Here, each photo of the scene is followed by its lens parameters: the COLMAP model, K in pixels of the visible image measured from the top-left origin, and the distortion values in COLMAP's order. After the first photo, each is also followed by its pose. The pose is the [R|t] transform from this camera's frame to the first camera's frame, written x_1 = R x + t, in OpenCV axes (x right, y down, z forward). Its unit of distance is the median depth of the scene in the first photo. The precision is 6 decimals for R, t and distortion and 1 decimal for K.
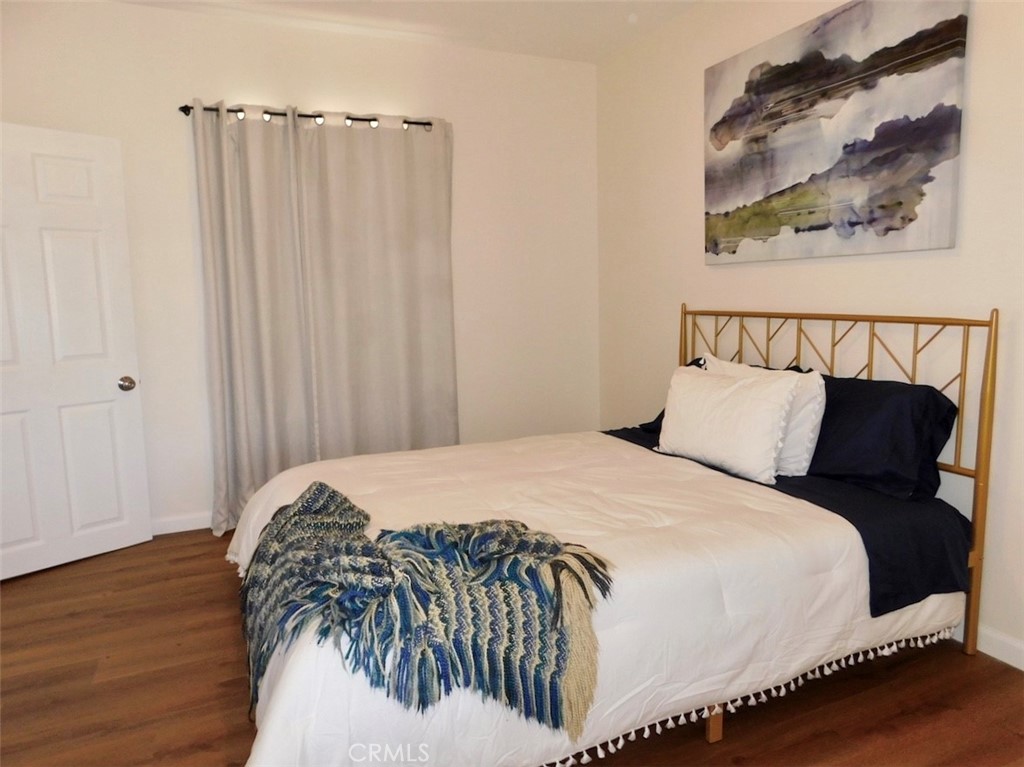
lens RADIAL K [[708.8, 0, 523.5], [0, 708.8, 407.1], [0, 0, 1]] dist [-0.042217, 0.038762]
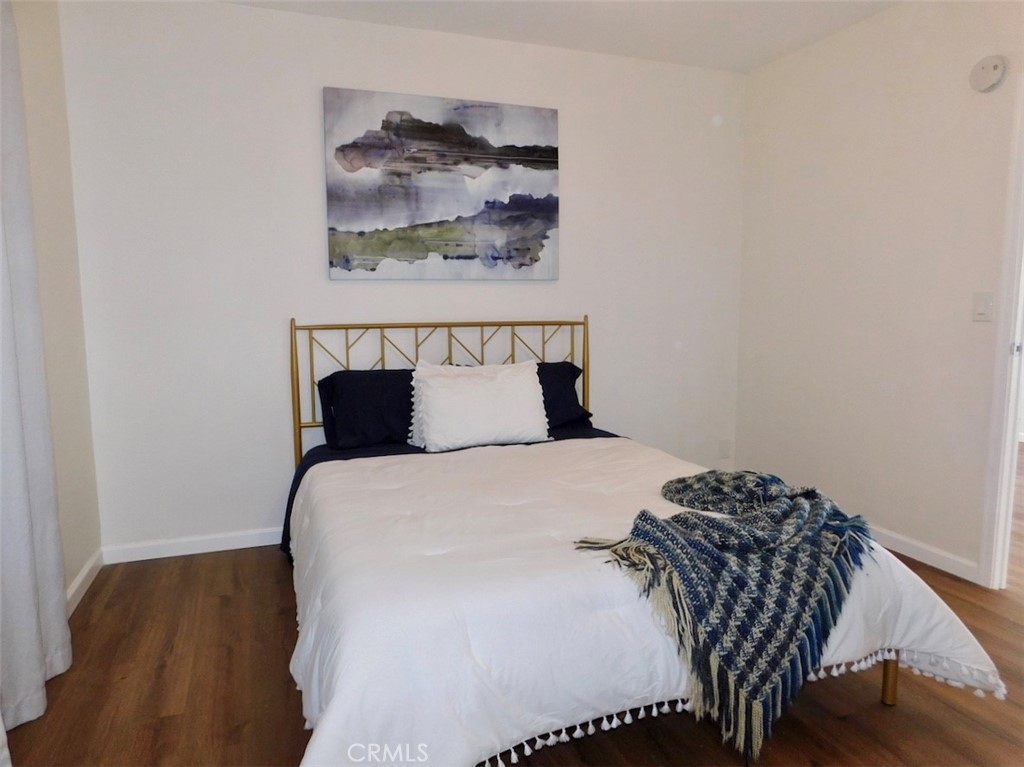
lens RADIAL K [[708.8, 0, 512.1], [0, 708.8, 378.7], [0, 0, 1]] dist [-0.042217, 0.038762]
pose [[0.029670, -0.110977, 0.993380, -0.914404], [0.155442, 0.982239, 0.105090, -0.156080], [-0.987399, 0.151295, 0.046394, 0.878163]]
